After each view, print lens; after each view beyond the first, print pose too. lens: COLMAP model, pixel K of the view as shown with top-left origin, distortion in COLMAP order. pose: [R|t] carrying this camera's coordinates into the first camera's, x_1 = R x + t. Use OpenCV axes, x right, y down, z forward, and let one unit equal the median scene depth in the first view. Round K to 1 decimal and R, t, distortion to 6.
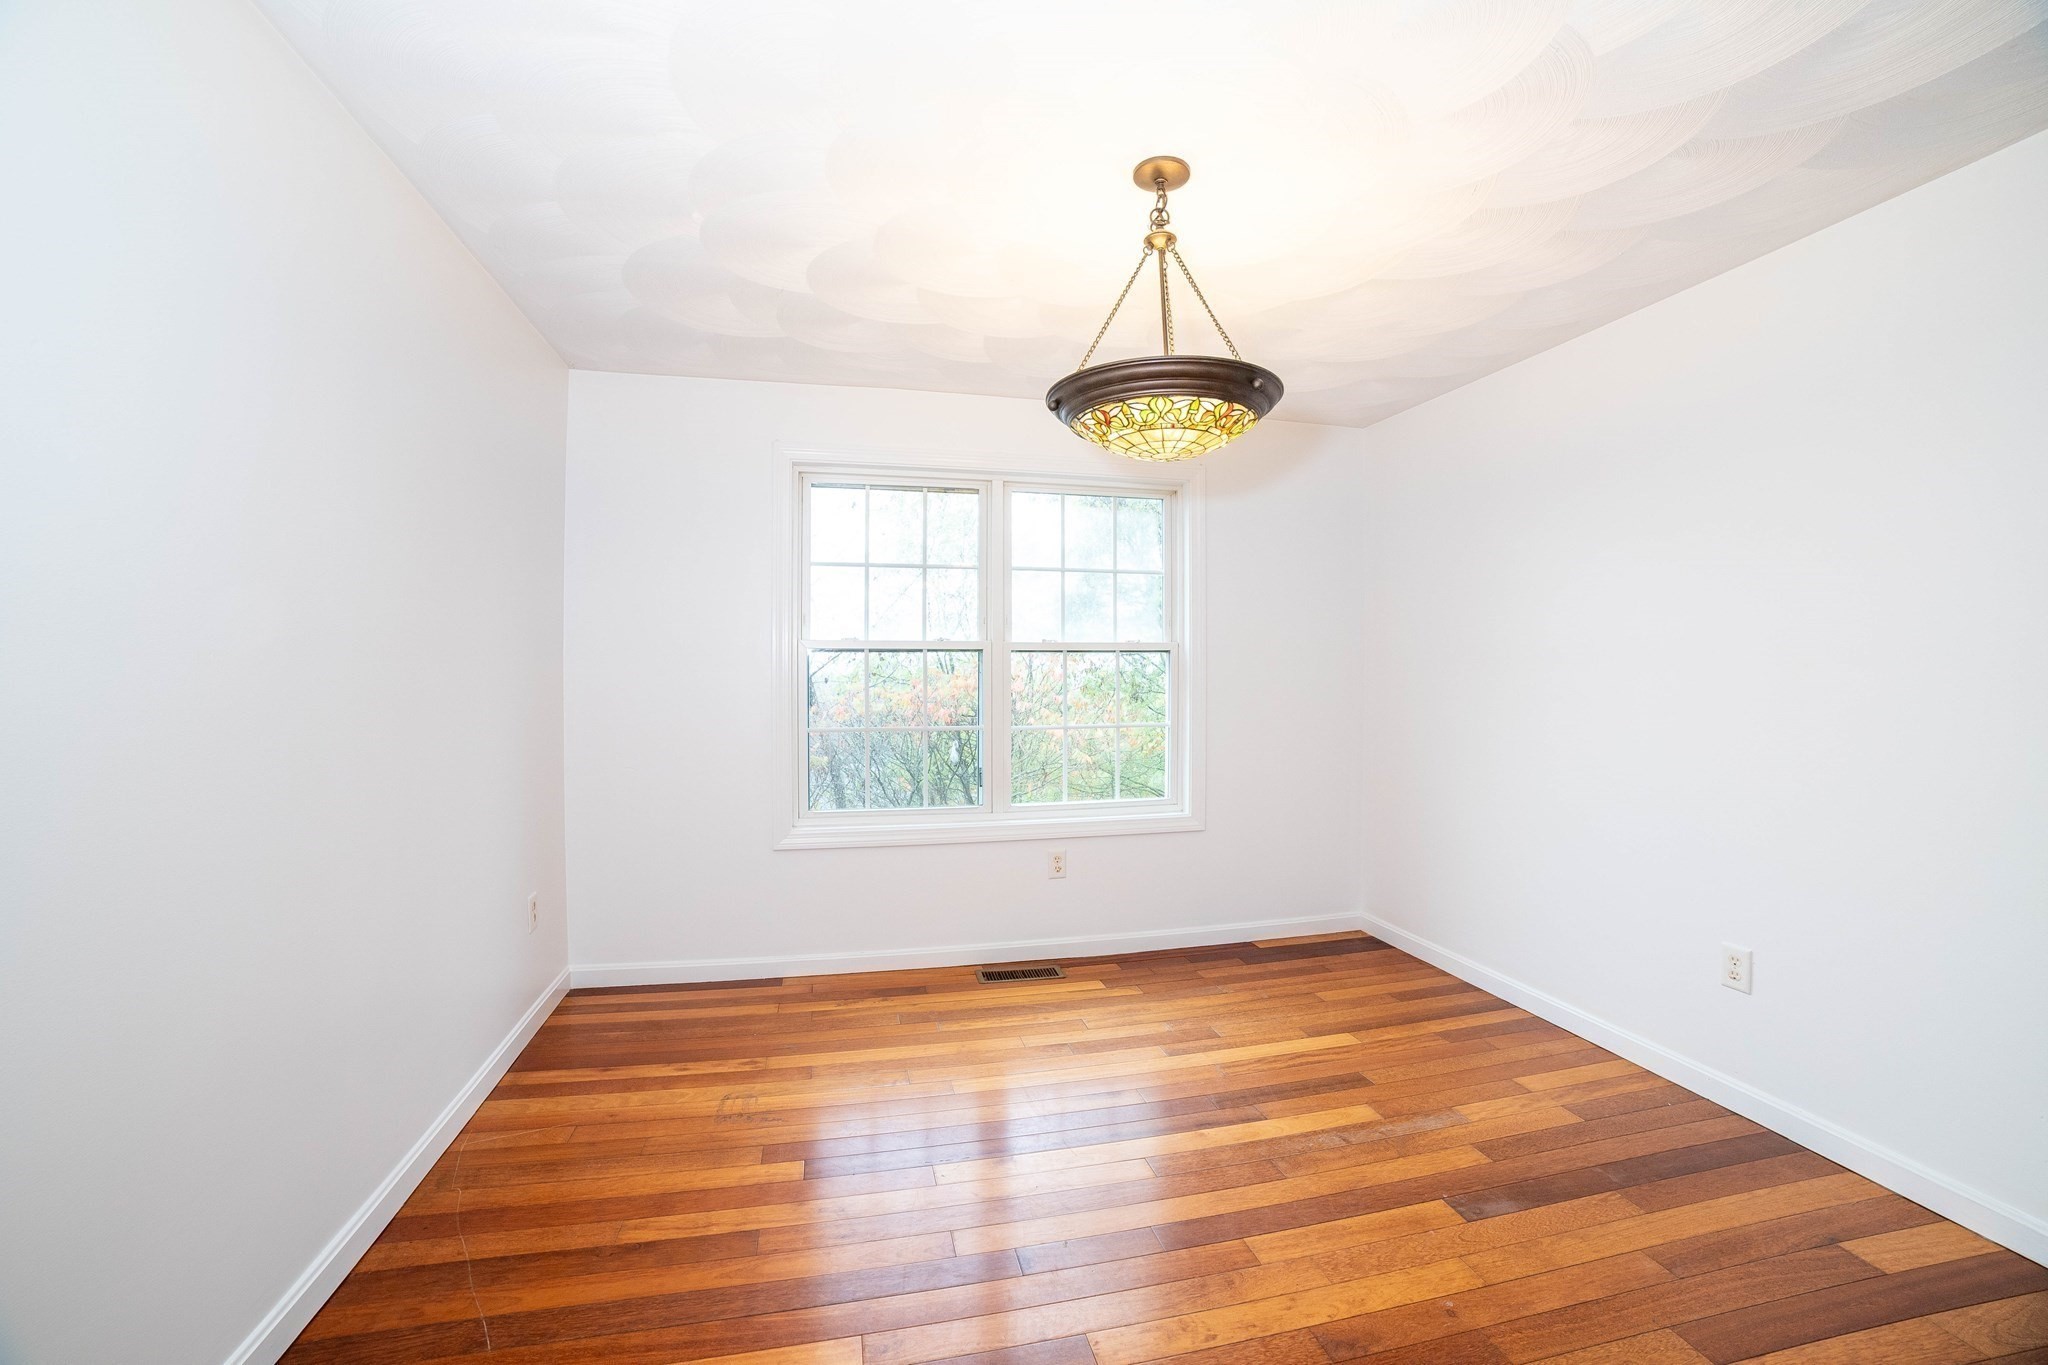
lens RADIAL K [[827.6, 0, 1016.3], [0, 827.6, 672.5], [0, 0, 1]] dist [-0.108402, 0.037349]
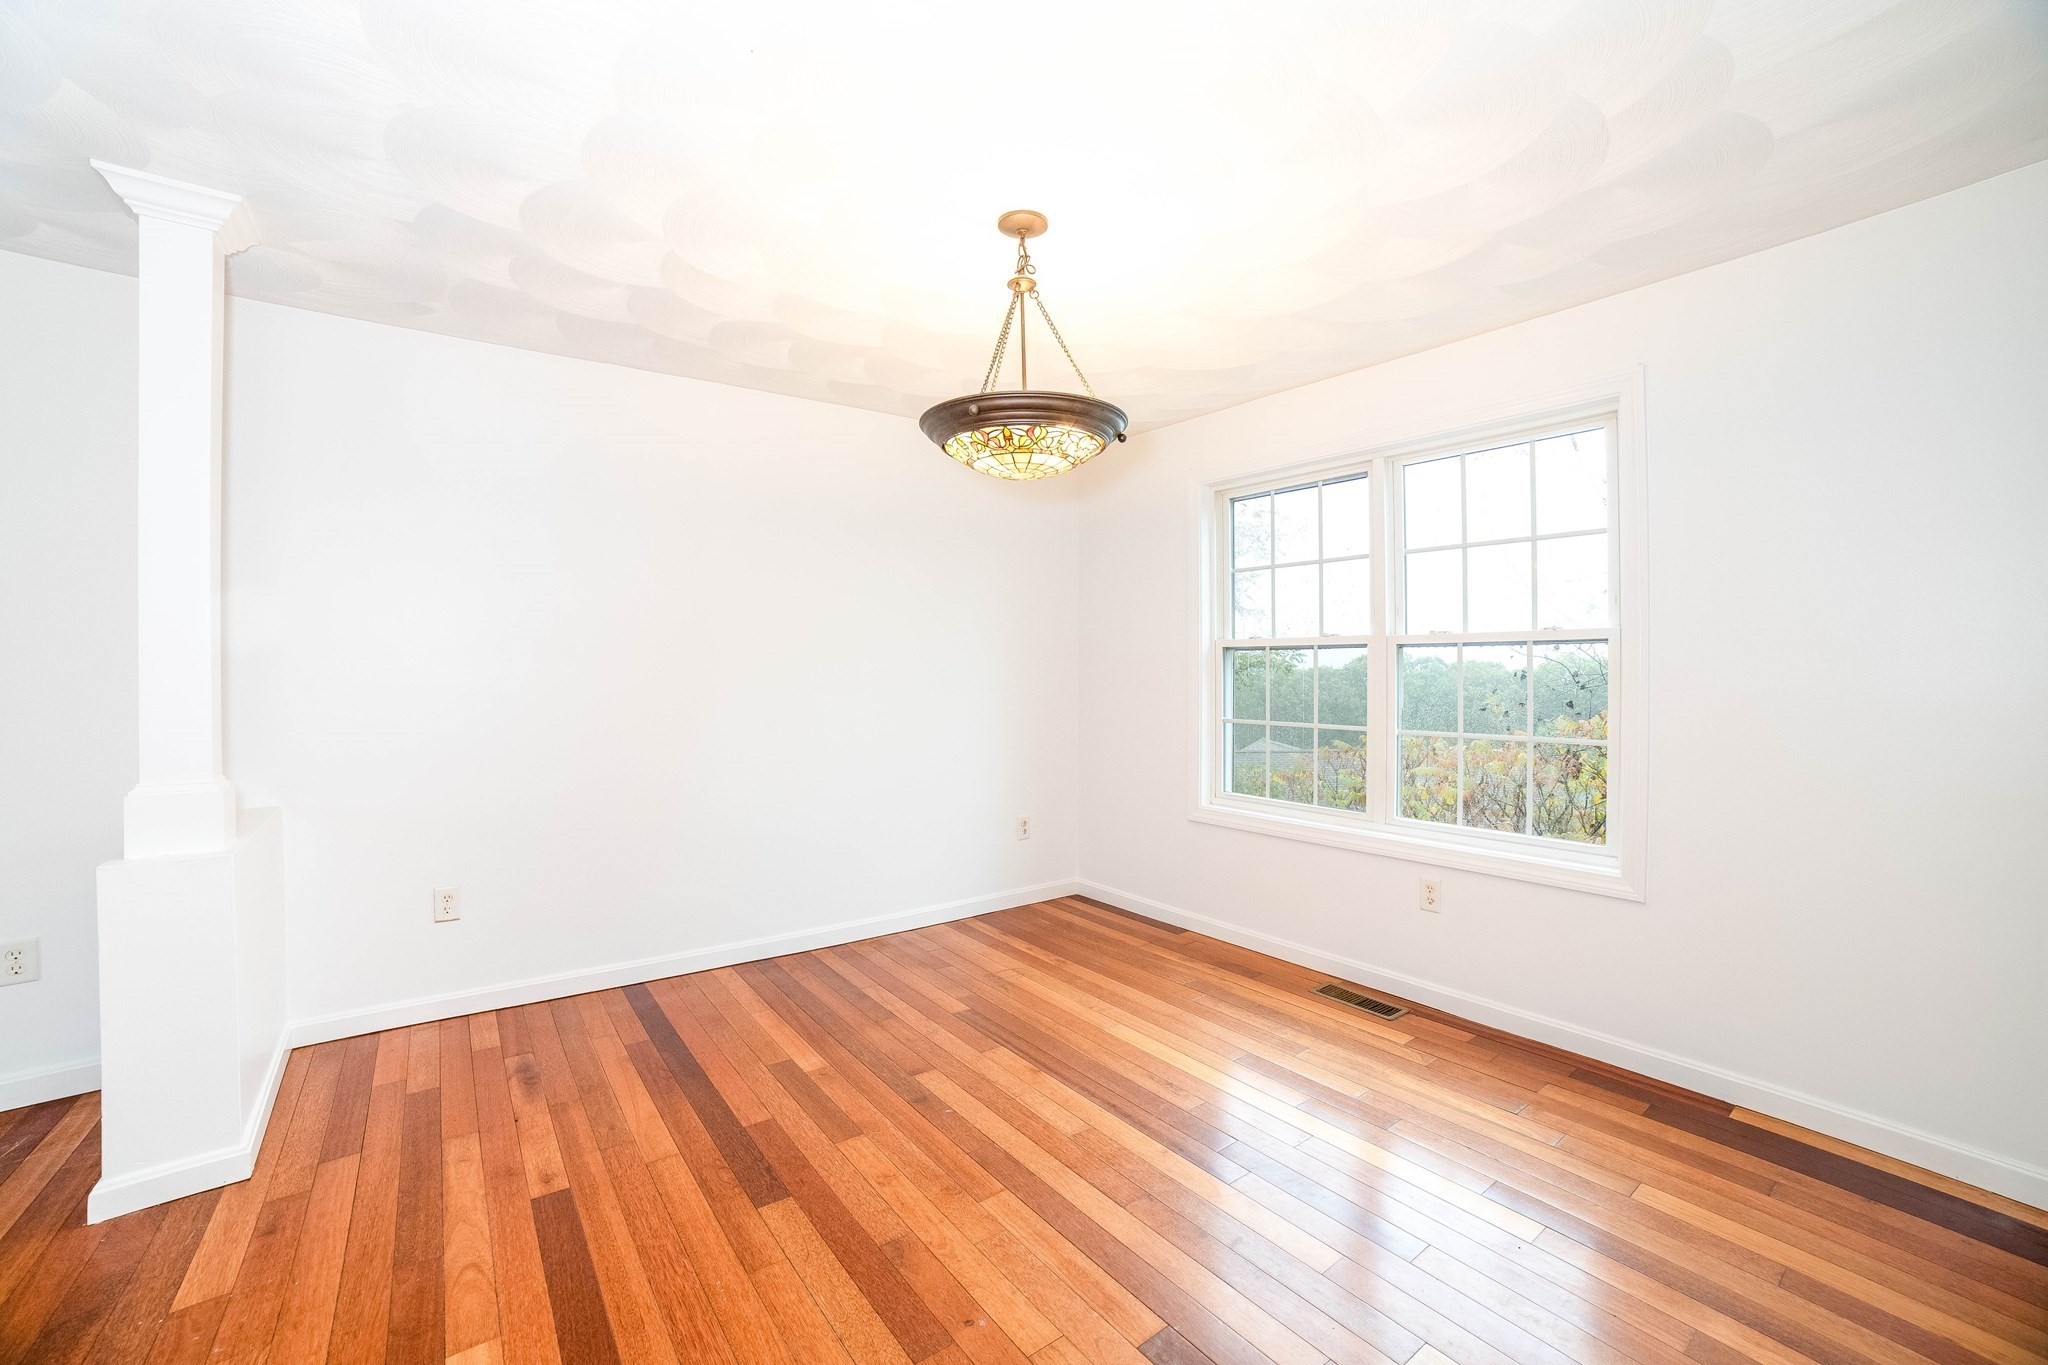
lens RADIAL K [[832.5, 0, 1021.1], [0, 832.5, 651.4], [0, 0, 1]] dist [-0.102812, 0.038435]
pose [[0.406068, -0.016678, -0.913690, 0.710058], [-0.003576, 0.999797, -0.019839, -0.000052], [0.913836, 0.011323, 0.405926, 0.300947]]
